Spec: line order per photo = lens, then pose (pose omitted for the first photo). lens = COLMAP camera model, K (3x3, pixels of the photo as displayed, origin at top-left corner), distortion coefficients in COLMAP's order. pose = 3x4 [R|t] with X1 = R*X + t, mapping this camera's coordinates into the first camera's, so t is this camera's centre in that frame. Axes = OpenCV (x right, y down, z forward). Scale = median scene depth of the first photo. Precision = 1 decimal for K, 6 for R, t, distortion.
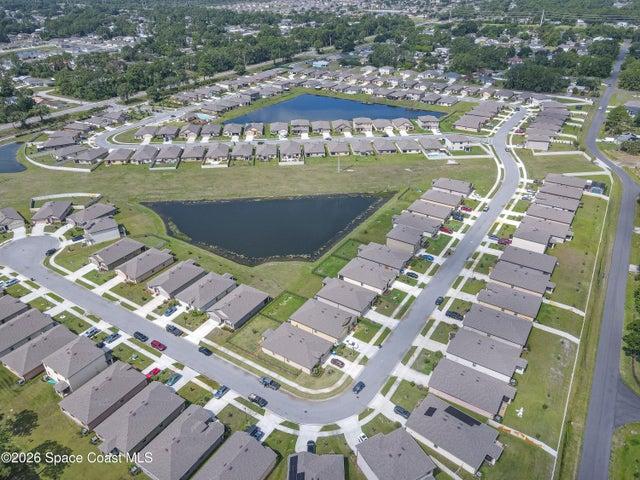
lens RADIAL K [[465.5, 0, 320.0], [0, 465.5, 240.0], [0, 0, 1]] dist [0.009700, 0.007014]
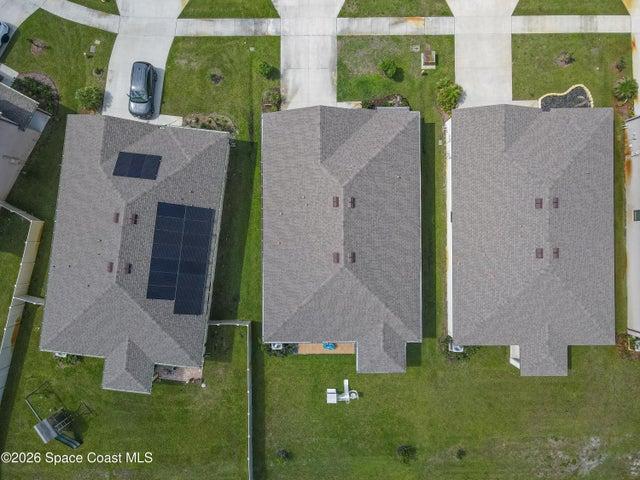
lens RADIAL K [[465.5, 0, 320.0], [0, 465.5, 240.0], [0, 0, 1]] dist [0.009700, 0.007014]
pose [[0.546606, 0.837353, 0.007868, 0.177895], [-0.417235, 0.264192, 0.869550, 0.035060], [0.726042, -0.478584, 0.493781, 0.477079]]
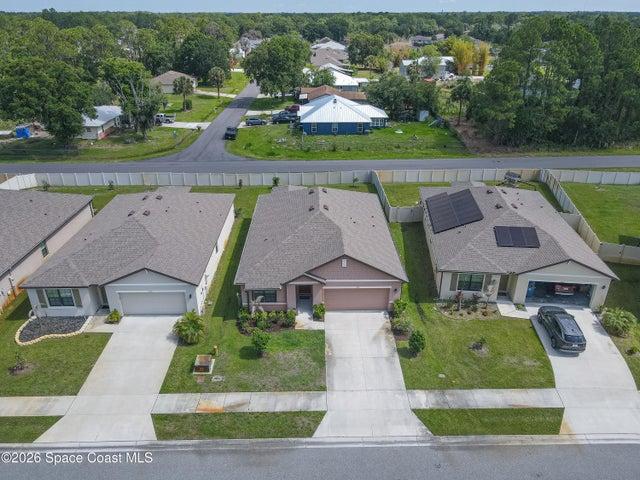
lens RADIAL K [[465.5, 0, 320.0], [0, 465.5, 240.0], [0, 0, 1]] dist [0.009700, 0.007014]
pose [[-0.555612, -0.354293, 0.752178, 0.037966], [0.418960, 0.662119, 0.621346, 0.061296], [-0.718170, 0.660360, -0.219446, 0.609515]]
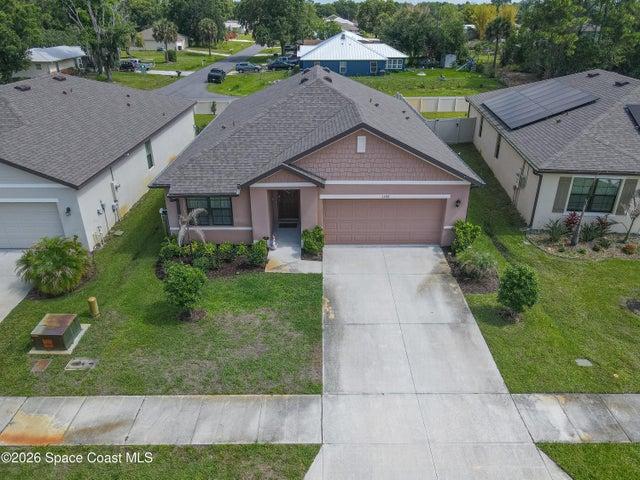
lens RADIAL K [[465.5, 0, 320.0], [0, 465.5, 240.0], [0, 0, 1]] dist [0.009700, 0.007014]
pose [[-0.542809, -0.356706, 0.760341, 0.082849], [0.424036, 0.665060, 0.614727, 0.122271], [-0.724949, 0.656091, -0.209744, 0.607387]]
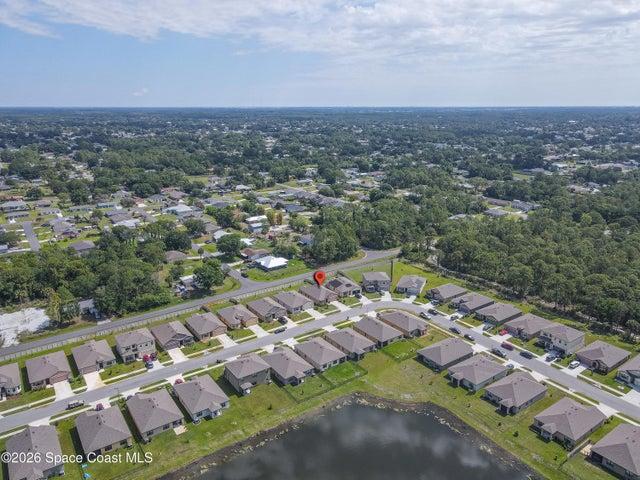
lens RADIAL K [[470.5, 0, 320.0], [0, 470.5, 240.0], [0, 0, 1]] dist [0.002551, -0.004036]
pose [[-0.925389, -0.094016, 0.367174, -0.204544], [0.199925, 0.701937, 0.683604, -0.638298], [-0.322002, 0.706007, -0.630768, 1.156059]]
